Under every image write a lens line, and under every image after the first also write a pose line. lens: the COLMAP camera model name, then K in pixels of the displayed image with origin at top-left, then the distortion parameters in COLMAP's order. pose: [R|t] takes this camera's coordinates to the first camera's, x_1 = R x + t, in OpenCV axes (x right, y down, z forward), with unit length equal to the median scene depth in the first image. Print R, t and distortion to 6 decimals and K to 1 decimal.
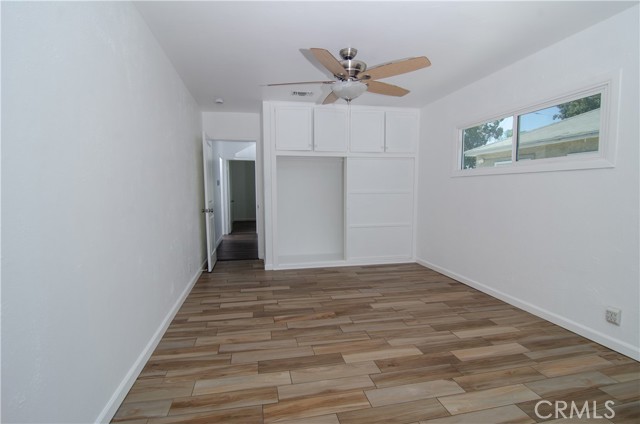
lens RADIAL K [[310.2, 0, 316.8], [0, 310.2, 214.6], [0, 0, 1]] dist [-0.018116, -0.004858]
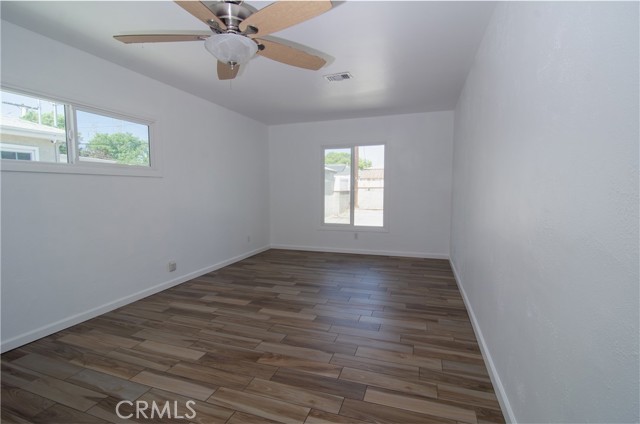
lens RADIAL K [[310.2, 0, 317.1], [0, 310.2, 211.7], [0, 0, 1]] dist [-0.018116, -0.004858]
pose [[-0.862073, -0.027293, 0.506048, -0.462618], [0.051385, 0.988695, 0.140861, -0.132785], [-0.504171, 0.147436, -0.850925, 1.657192]]
